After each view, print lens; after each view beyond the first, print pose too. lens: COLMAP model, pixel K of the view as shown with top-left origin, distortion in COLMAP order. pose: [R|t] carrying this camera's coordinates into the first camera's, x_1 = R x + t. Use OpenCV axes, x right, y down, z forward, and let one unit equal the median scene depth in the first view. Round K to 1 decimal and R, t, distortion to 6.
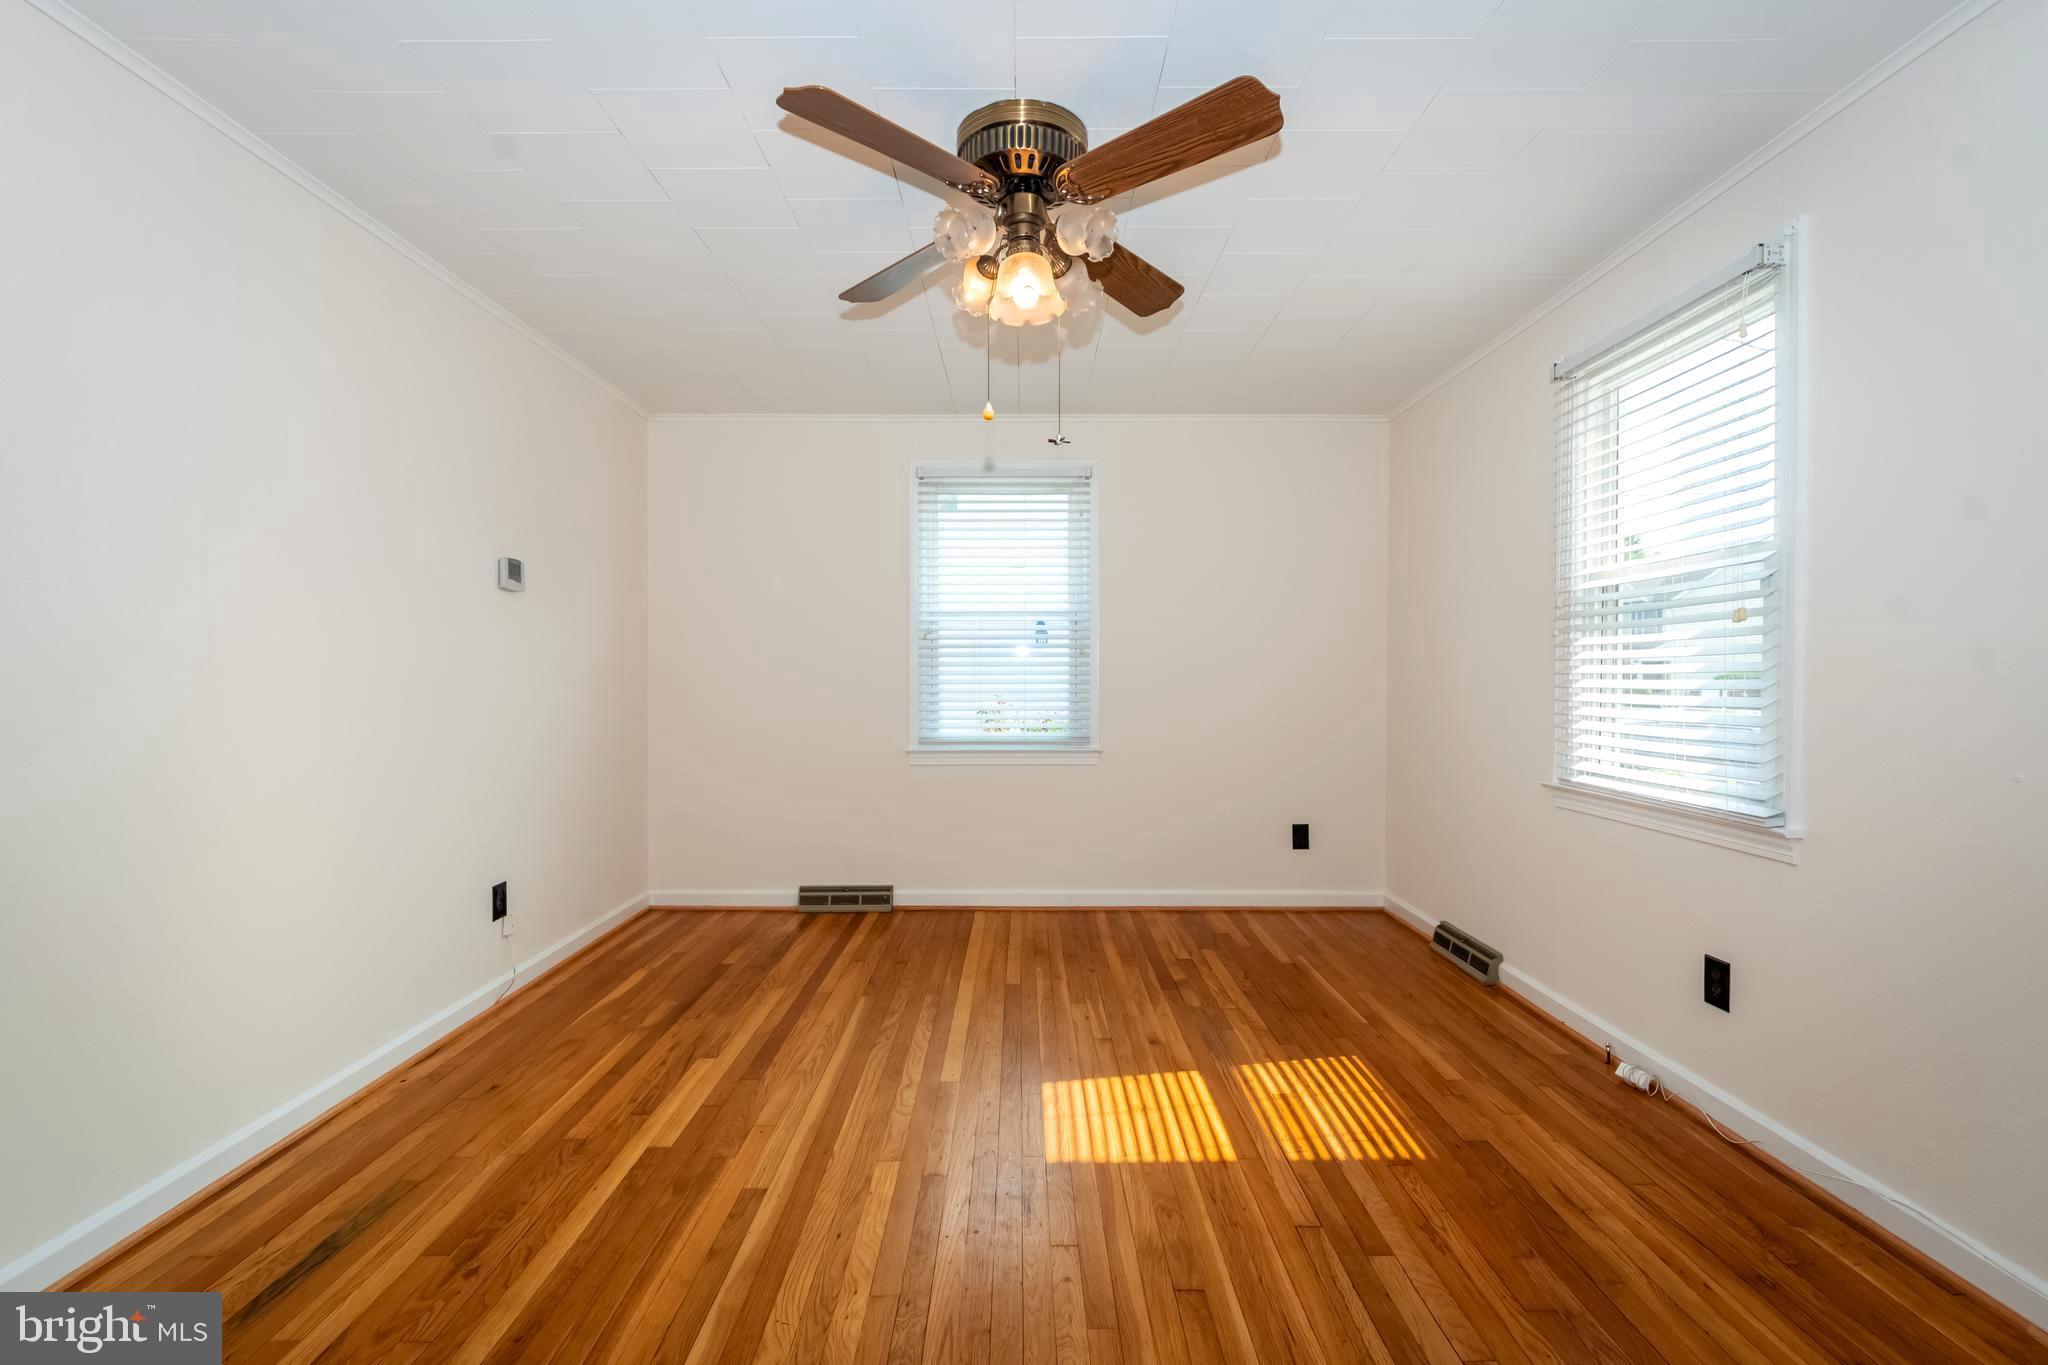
lens RADIAL K [[912.4, 0, 1021.1], [0, 912.4, 690.7], [0, 0, 1]] dist [-0.000750, -0.003935]
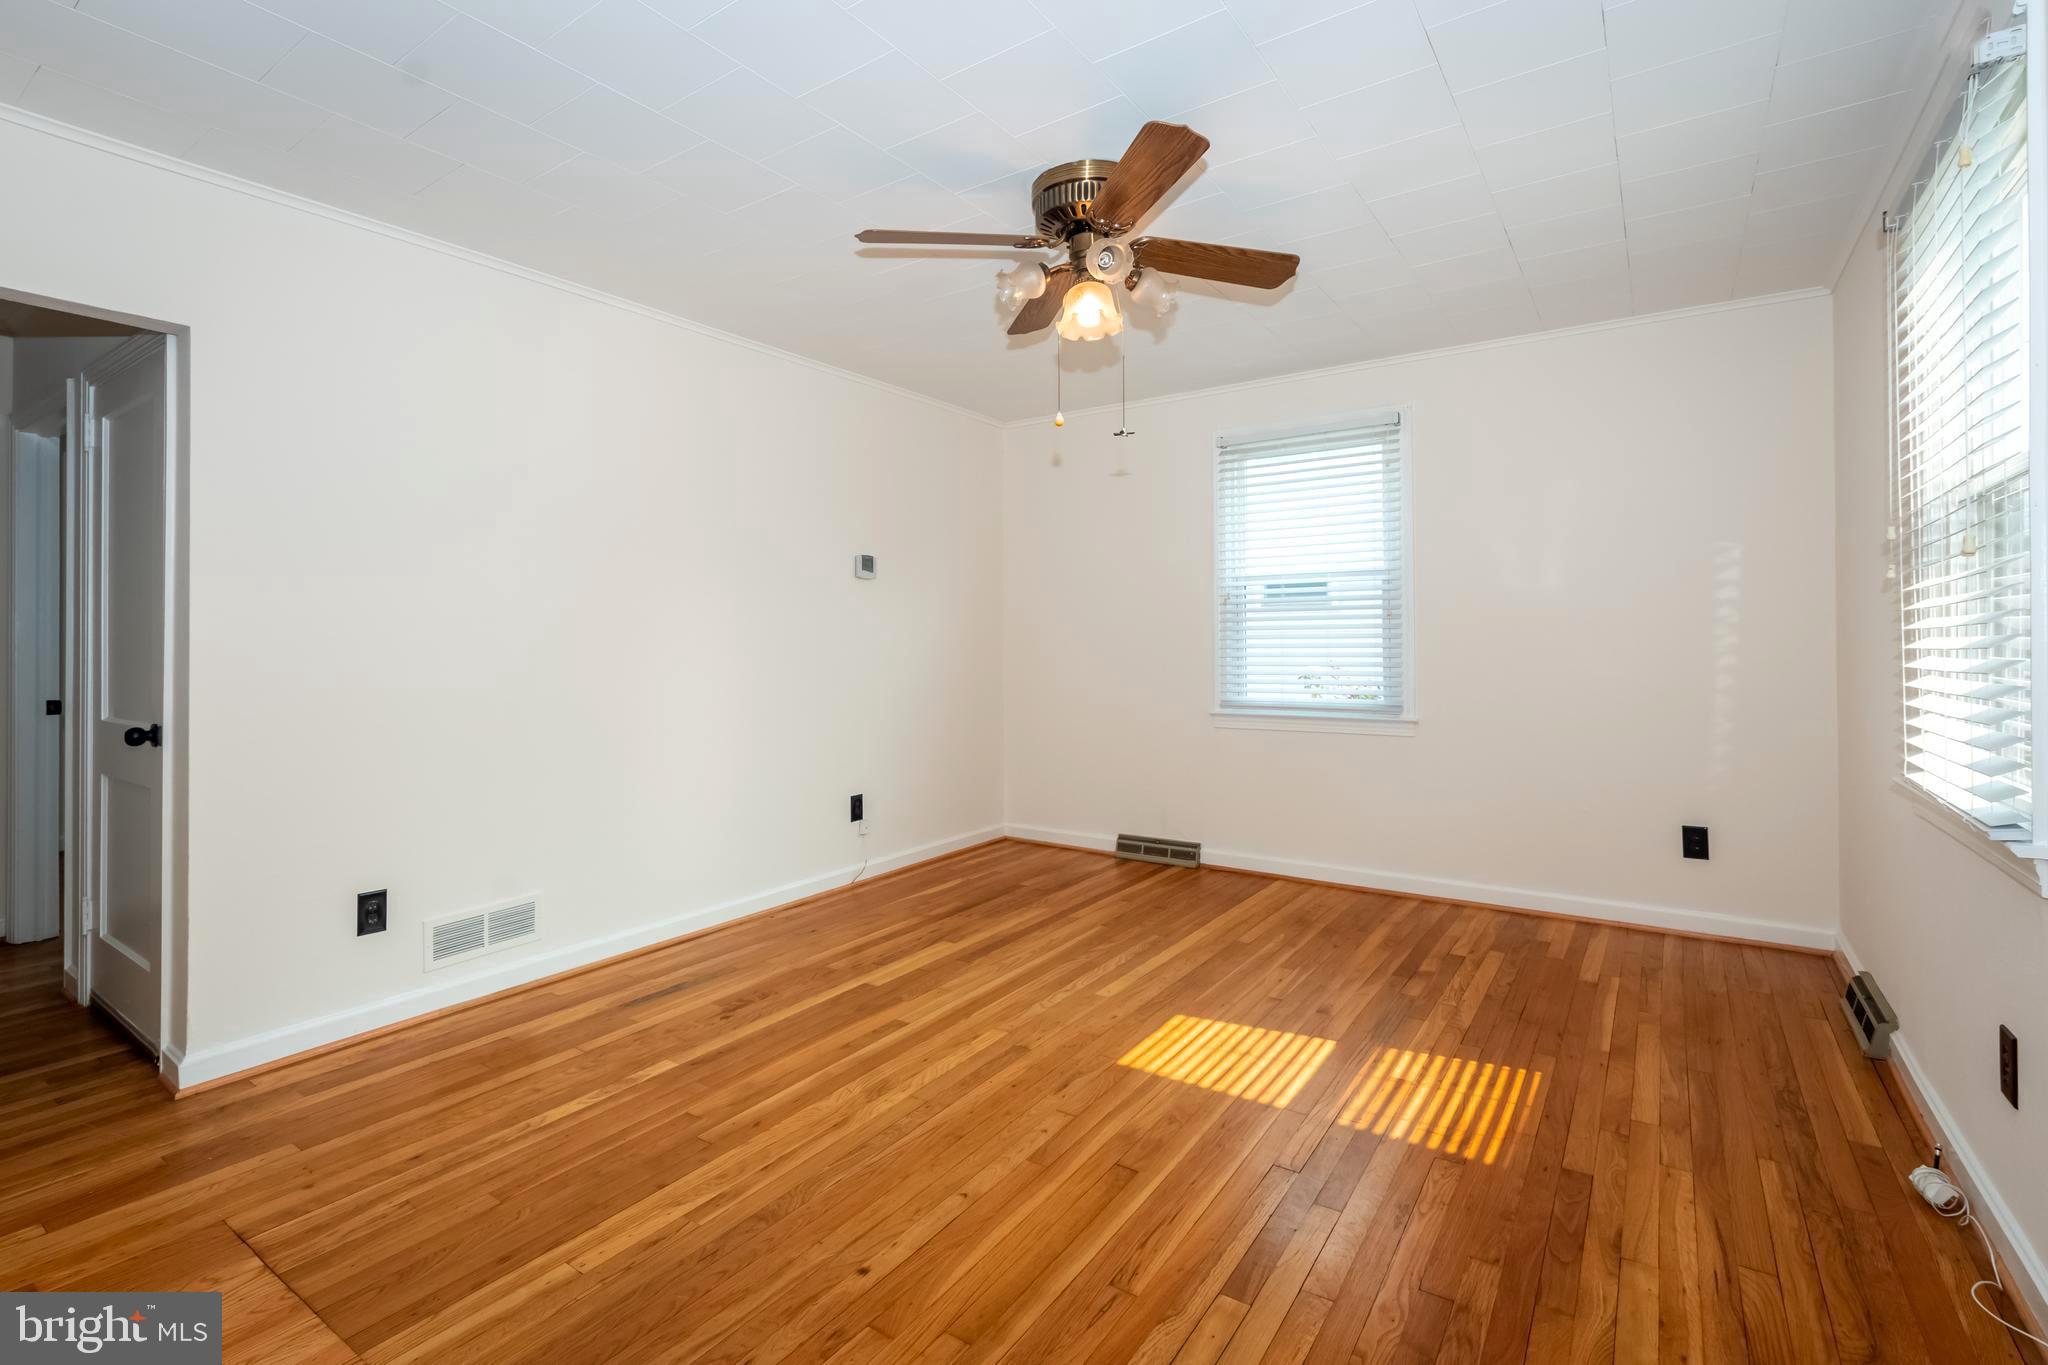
lens RADIAL K [[977.2, 0, 958.3], [0, 977.2, 635.2], [0, 0, 1]] dist [-0.000922, 0.000902]
pose [[0.799759, -0.009949, -0.600239, 0.450186], [-0.005313, 0.999706, -0.023650, 0.008437], [0.600298, 0.022104, 0.799471, -0.078585]]
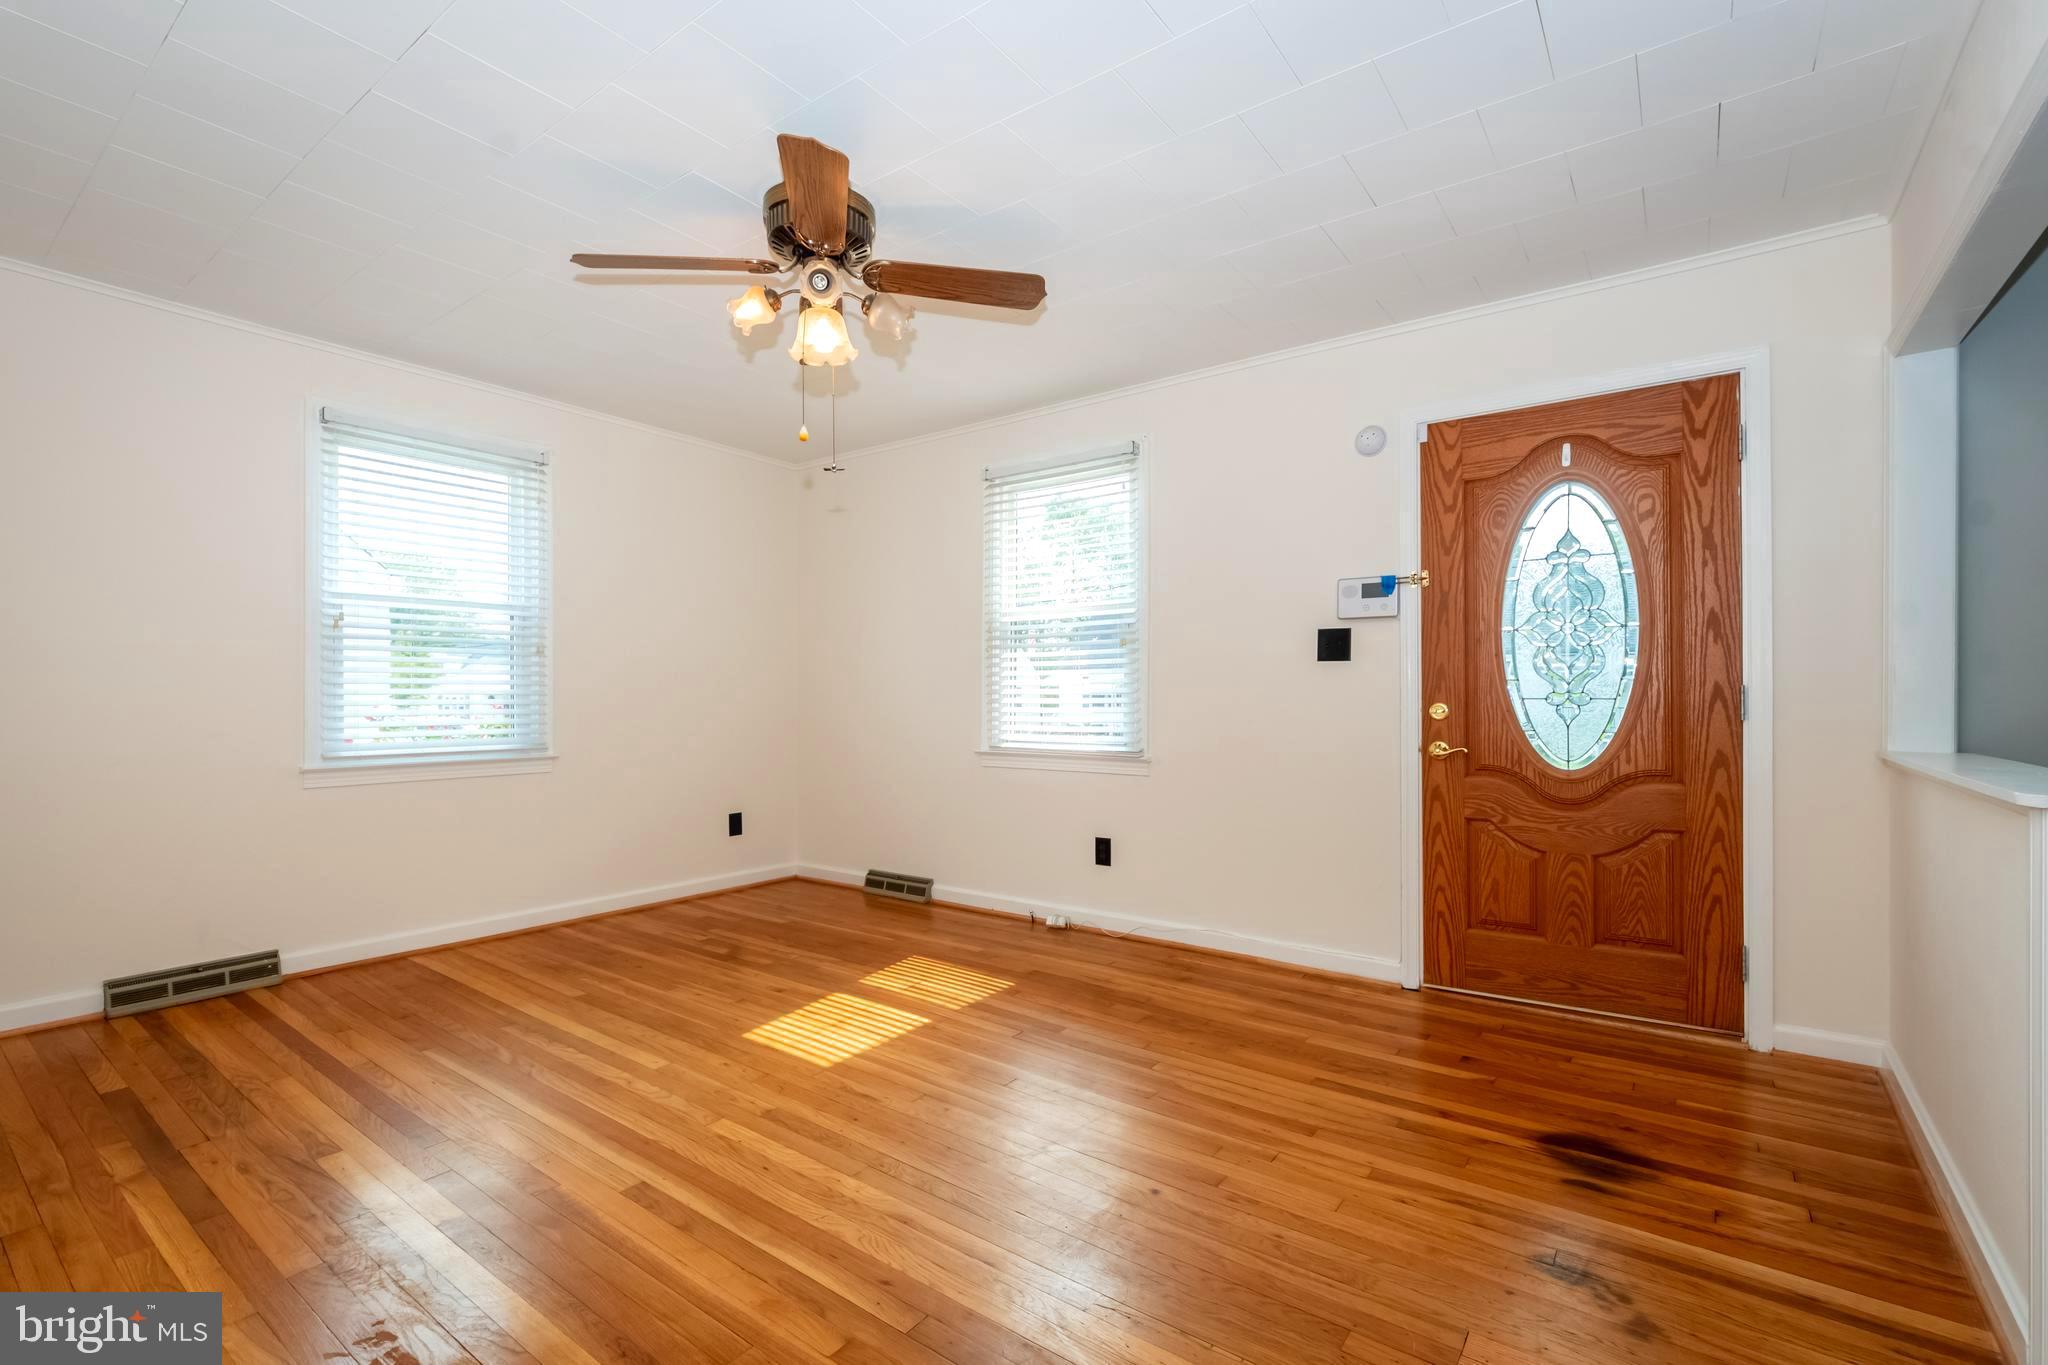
lens RADIAL K [[912.4, 0, 1052.6], [0, 912.4, 705.3], [0, 0, 1]] dist [-0.000750, -0.003935]
pose [[0.569915, -0.005463, 0.821686, -0.577338], [0.014835, 0.999883, -0.003642, 0.034629], [-0.821570, 0.014266, 0.569929, 0.057517]]
